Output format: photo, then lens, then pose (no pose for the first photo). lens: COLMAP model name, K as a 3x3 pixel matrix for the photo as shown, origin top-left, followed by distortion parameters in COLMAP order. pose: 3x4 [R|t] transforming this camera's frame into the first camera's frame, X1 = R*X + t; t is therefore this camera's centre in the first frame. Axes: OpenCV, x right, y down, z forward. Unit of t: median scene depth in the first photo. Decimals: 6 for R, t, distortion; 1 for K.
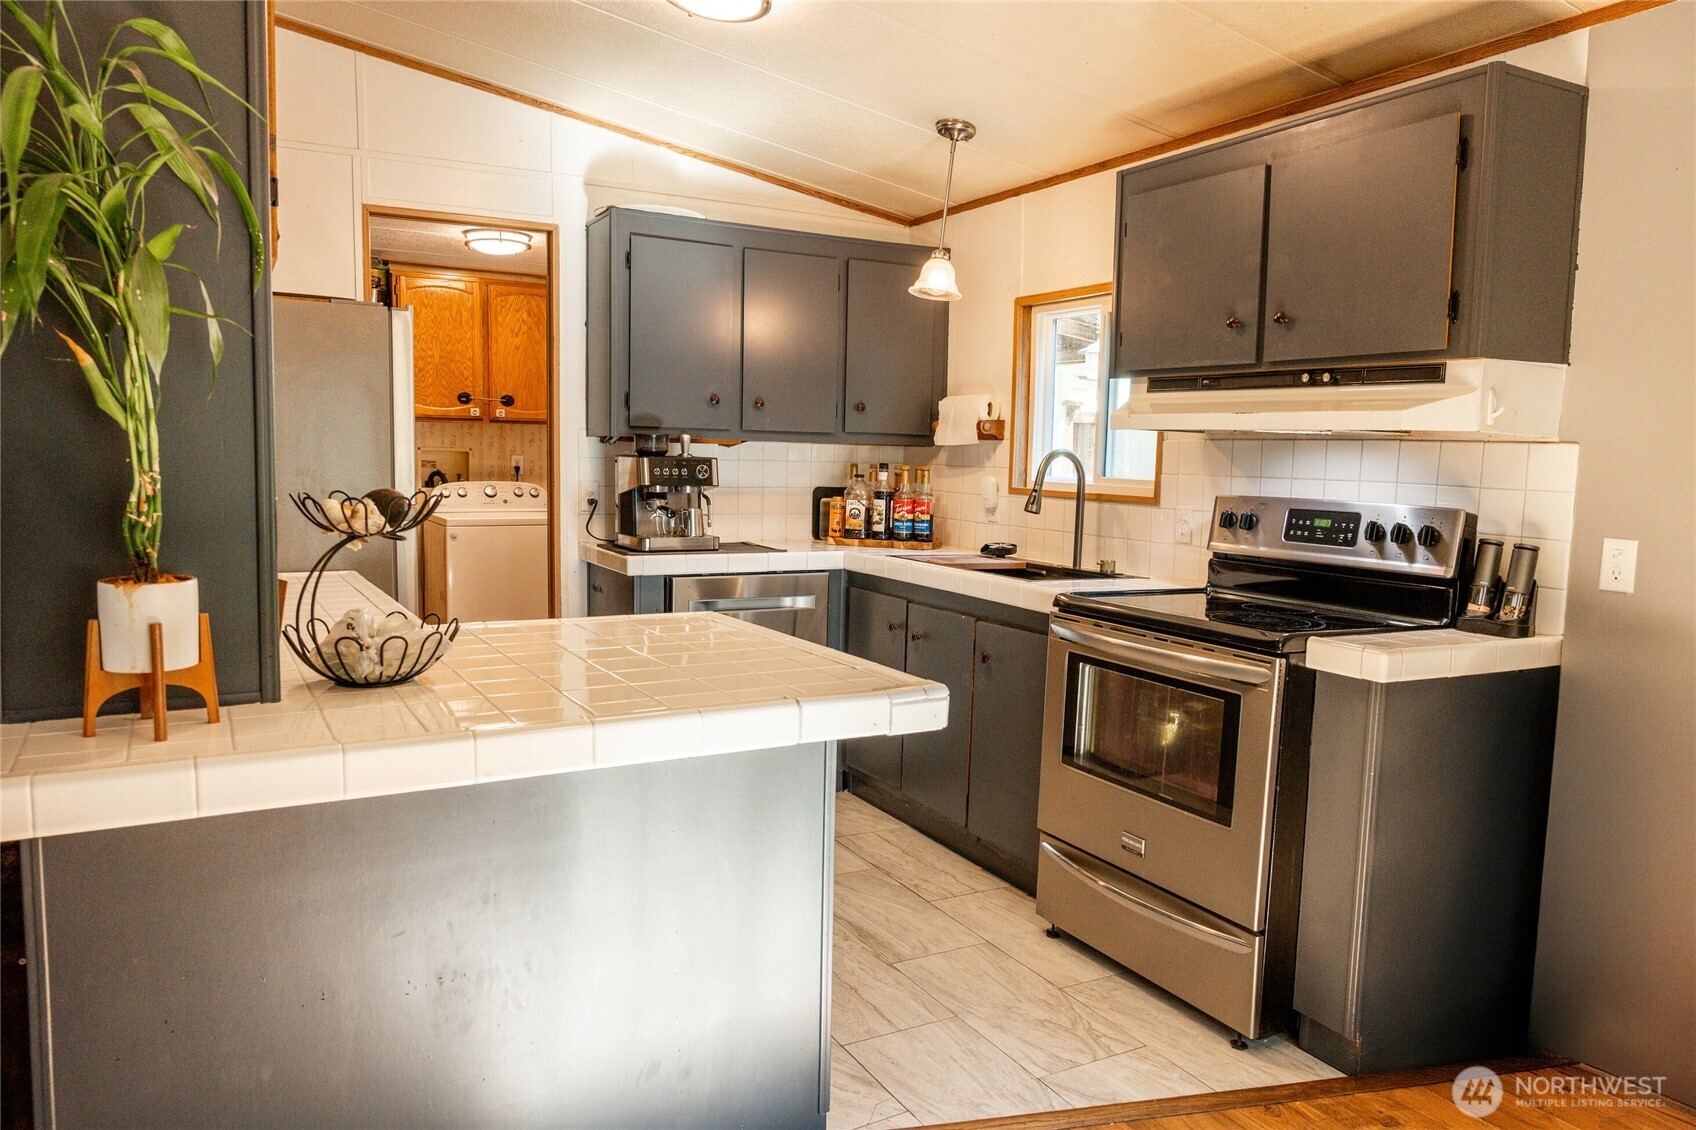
lens RADIAL K [[1091.8, 0, 854.1], [0, 1091.8, 579.1], [0, 0, 1]] dist [-0.014084, 0.015535]
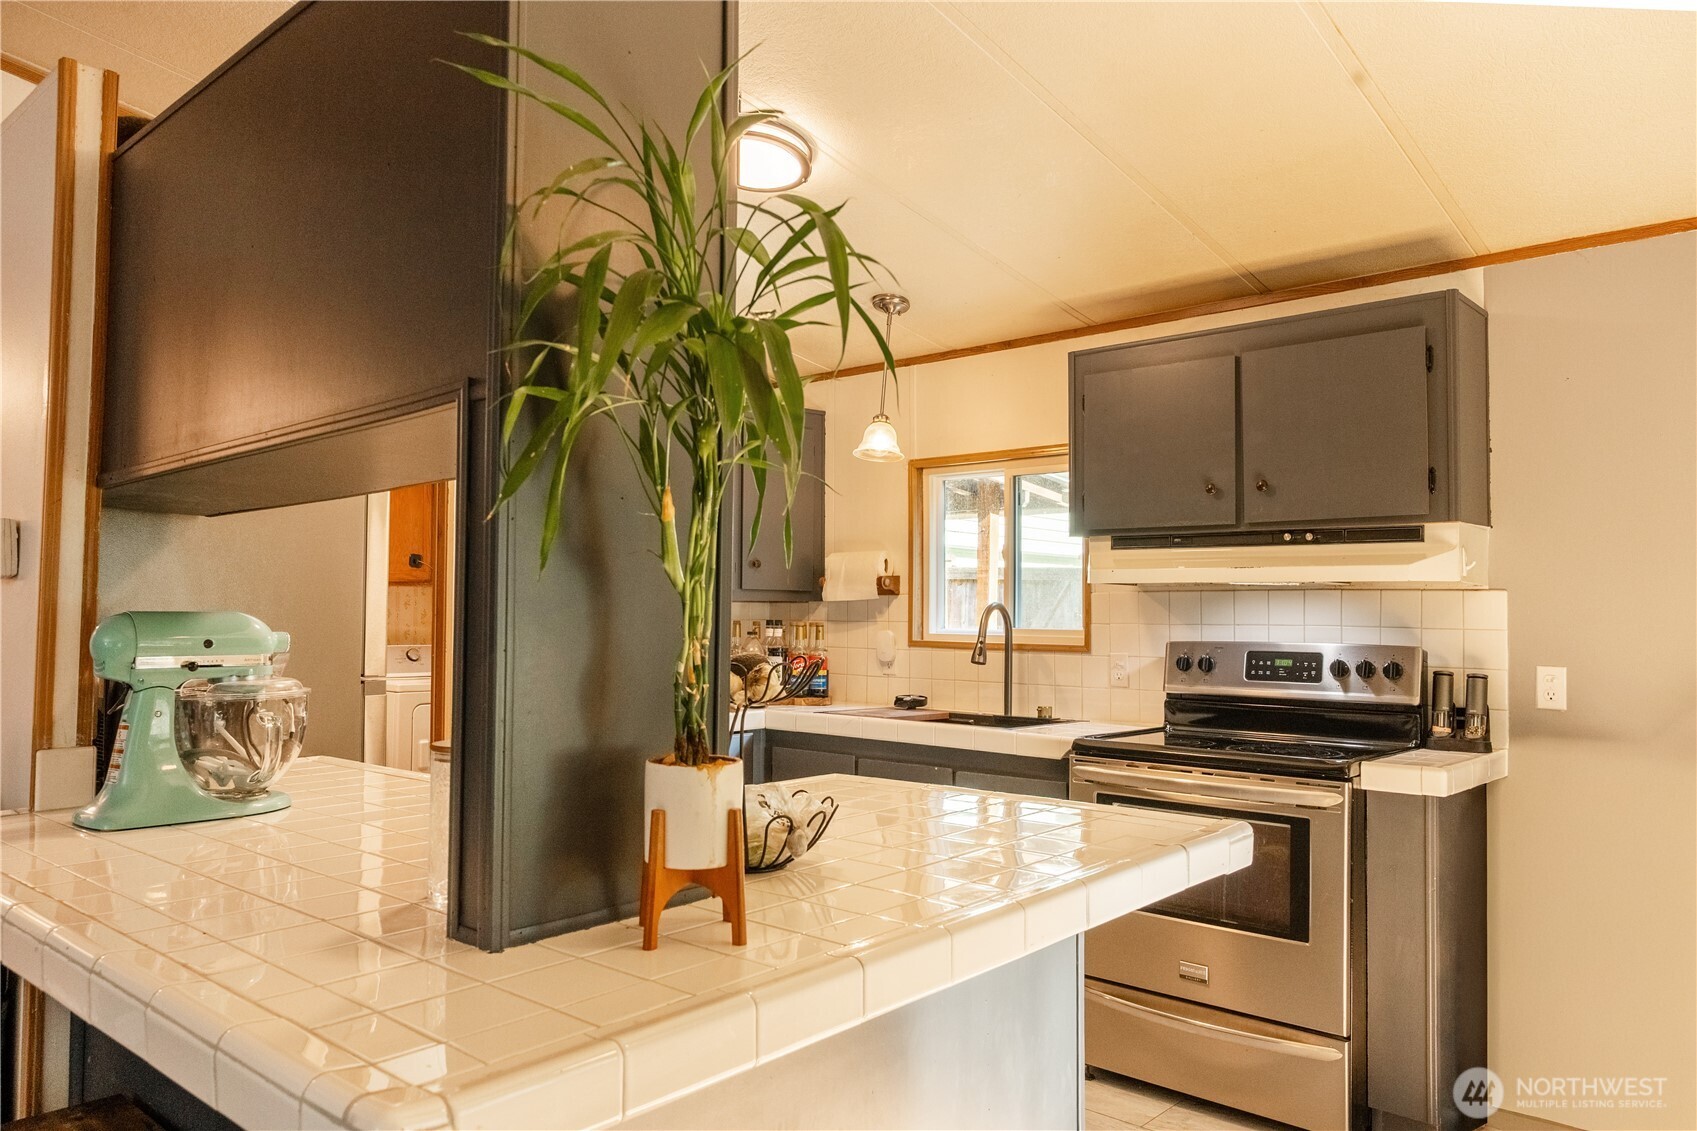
lens RADIAL K [[1092.4, 0, 854.6], [0, 1092.4, 579.6], [0, 0, 1]] dist [-0.014084, 0.015535]
pose [[0.939238, -0.005754, 0.343219, -0.362002], [0.054502, 0.989676, -0.132555, -0.010526], [-0.338912, 0.143207, 0.929855, 0.077483]]
